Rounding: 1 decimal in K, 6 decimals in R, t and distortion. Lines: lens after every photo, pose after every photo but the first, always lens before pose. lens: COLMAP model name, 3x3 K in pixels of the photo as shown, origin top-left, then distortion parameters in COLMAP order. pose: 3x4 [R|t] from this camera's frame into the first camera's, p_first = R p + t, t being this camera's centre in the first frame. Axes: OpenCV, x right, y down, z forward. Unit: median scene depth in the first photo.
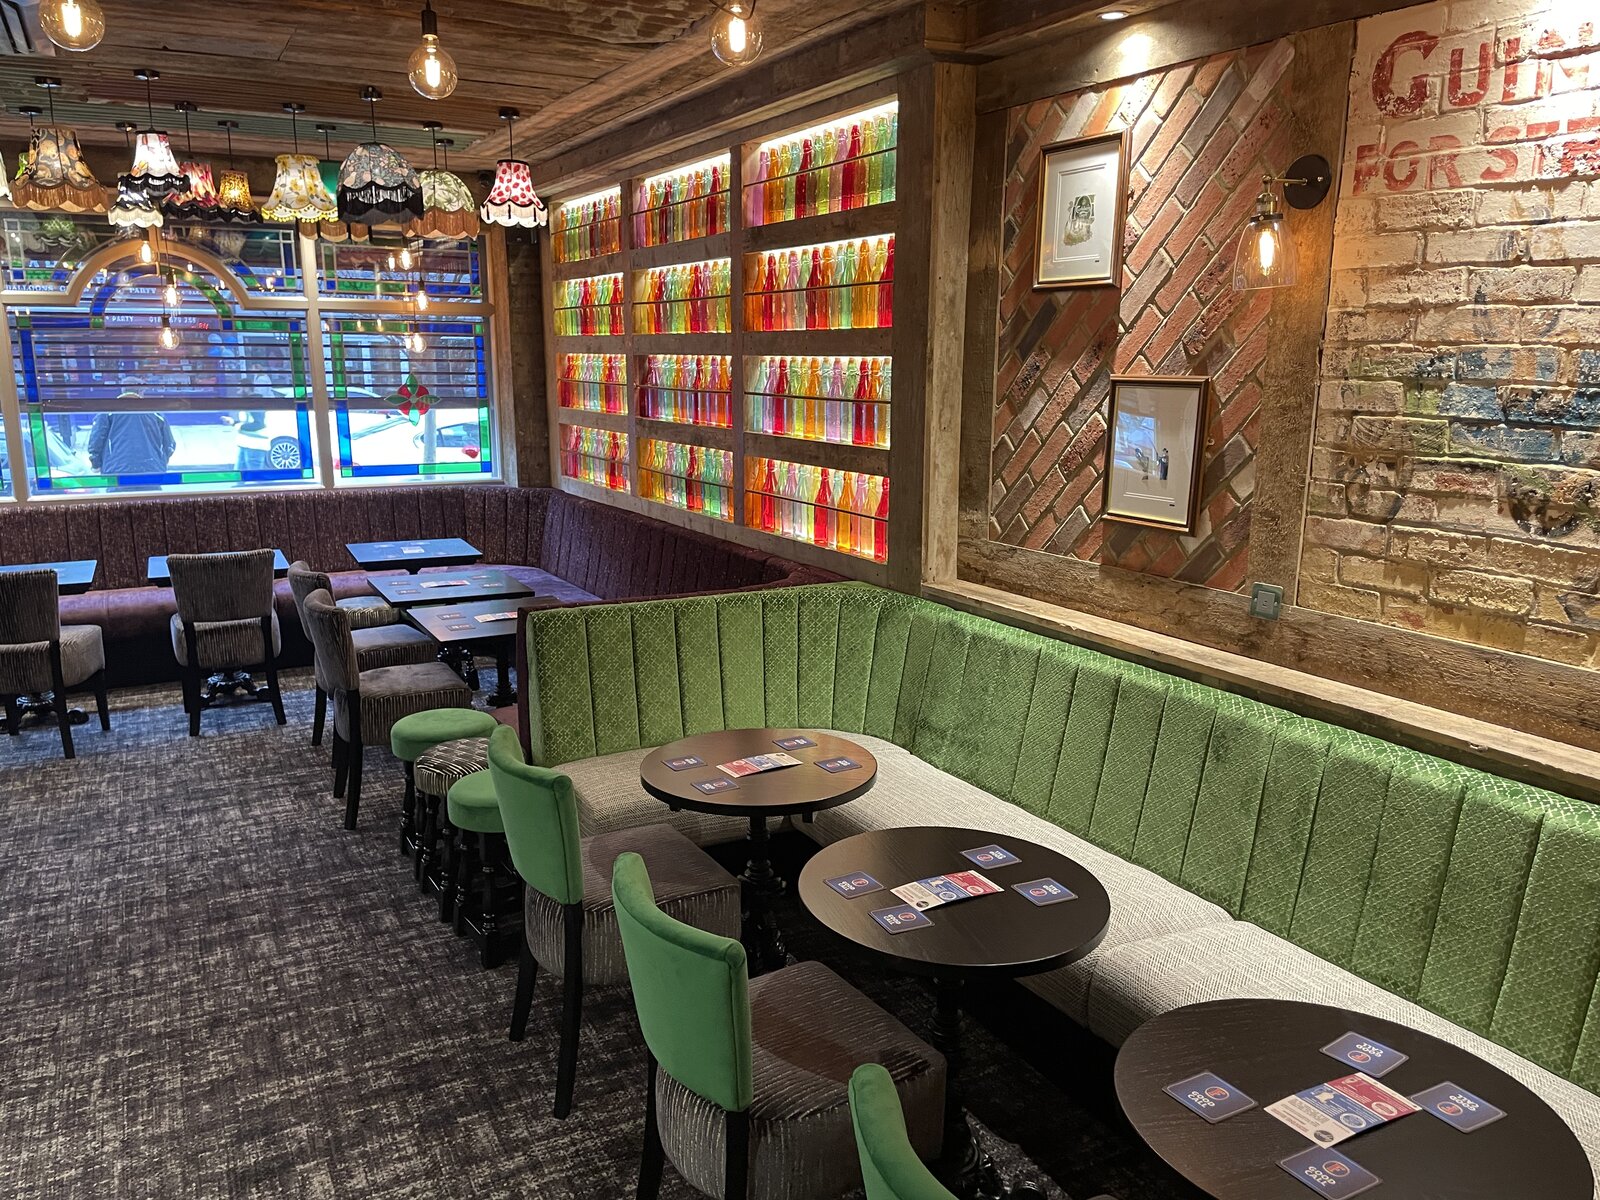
lens RADIAL K [[1231.3, 0, 790.0], [0, 1231.3, 613.2], [0, 0, 1]] dist [0.089567, -0.113419]
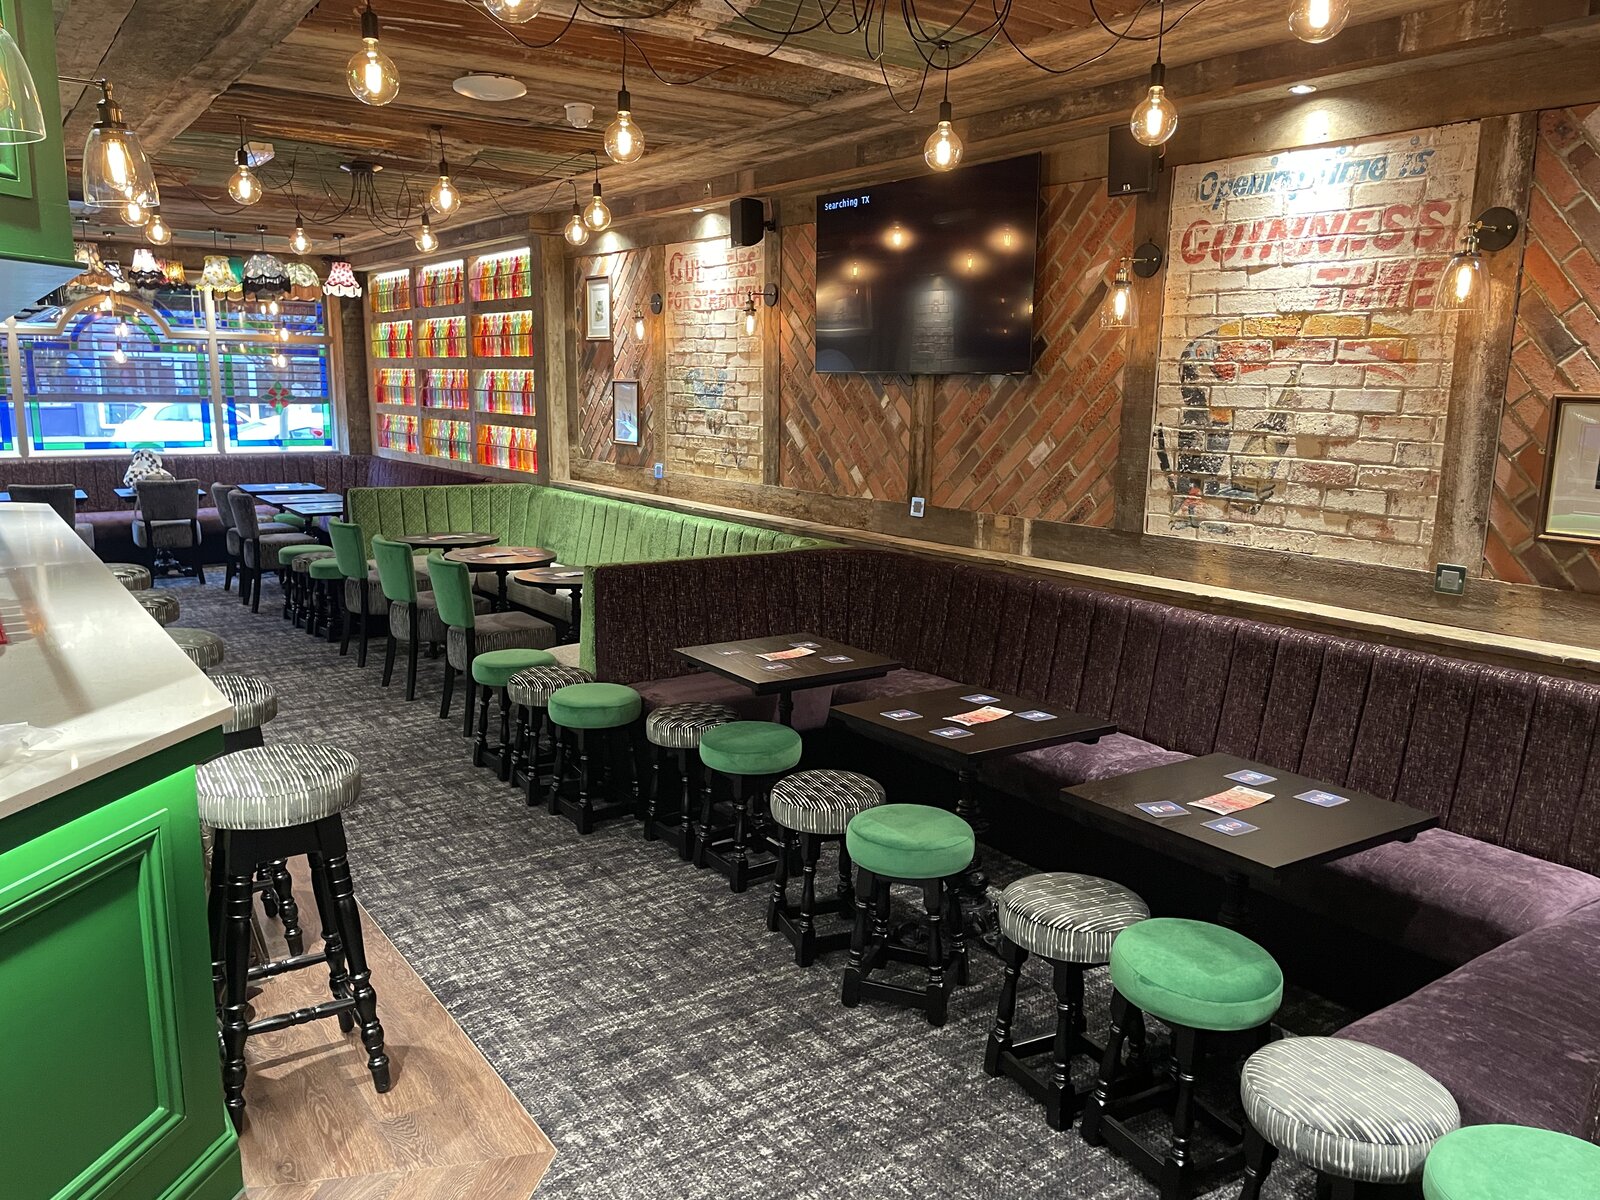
lens RADIAL K [[1231.3, 0, 795.5], [0, 1231.3, 616.2], [0, 0, 1]] dist [0.089567, -0.113419]
pose [[0.993256, -0.011727, 0.115345, 0.221896], [0.013889, 0.999742, -0.017953, 0.198506], [-0.115105, 0.019434, 0.993163, -0.883812]]
